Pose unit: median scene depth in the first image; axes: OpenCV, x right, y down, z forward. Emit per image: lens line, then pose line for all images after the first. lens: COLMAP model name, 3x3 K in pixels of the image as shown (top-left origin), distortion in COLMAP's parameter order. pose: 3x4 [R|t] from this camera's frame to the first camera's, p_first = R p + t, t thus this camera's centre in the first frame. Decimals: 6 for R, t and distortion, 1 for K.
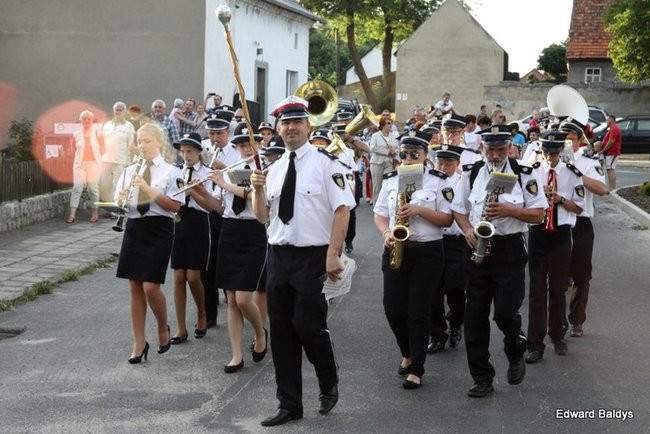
lens RADIAL K [[1392.4, 0, 325.0], [0, 1392.4, 217.0], [0, 0, 1]] dist [0.055205, 0.235394]
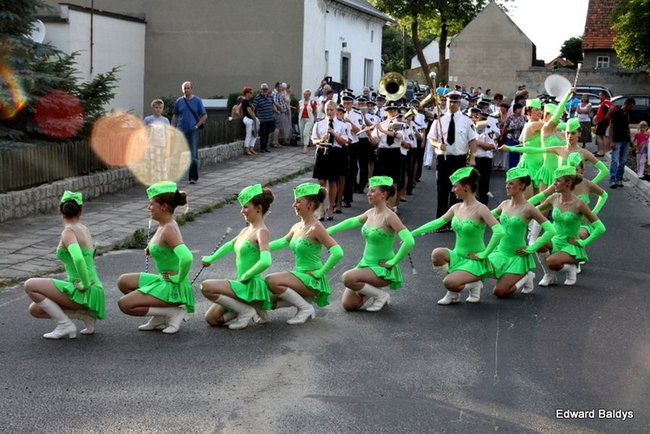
lens RADIAL K [[1072.4, 0, 325.0], [0, 1072.4, 217.0], [0, 0, 1]] dist [0.027908, 0.135262]
pose [[0.997841, 0.012036, -0.064564, 0.001803], [-0.009203, 0.998989, 0.043997, 0.000210], [0.065028, -0.043308, 0.996943, -0.018314]]
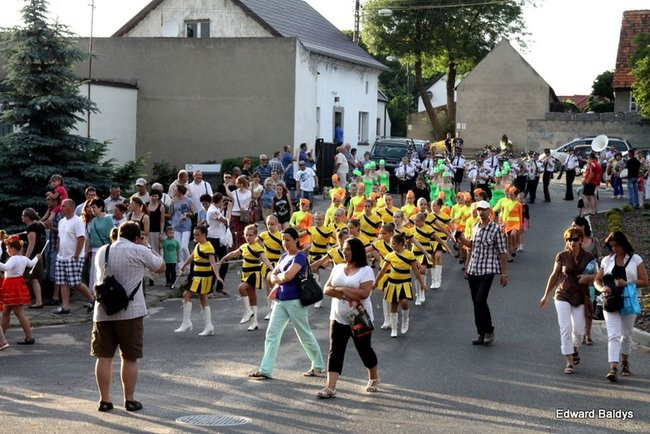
lens RADIAL K [[1408.9, 0, 325.0], [0, 1408.9, 217.0], [0, 0, 1]] dist [0.070036, 0.066742]
pose [[0.998176, 0.000594, -0.060362, 0.012996], [-0.000932, 0.999984, -0.005563, -0.003728], [0.060357, 0.005609, 0.998161, -0.181487]]
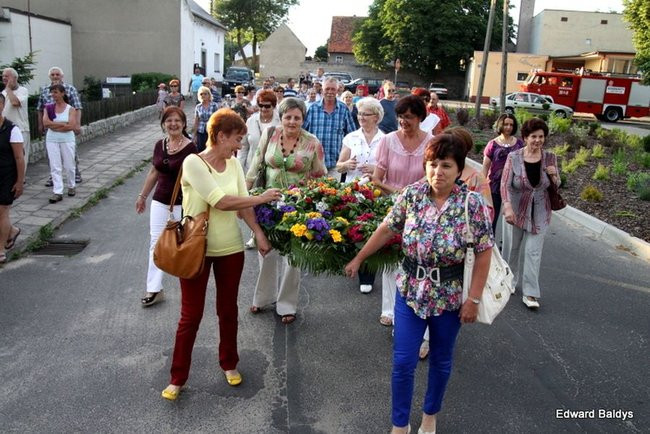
lens RADIAL K [[537.7, 0, 325.0], [0, 537.7, 217.0], [0, 0, 1]] dist [-0.109683, 0.087481]
pose [[0.981937, -0.022600, 0.187855, -0.014411], [-0.013327, 0.982114, 0.187815, -0.007592], [-0.188740, -0.186926, 0.964073, 0.078908]]
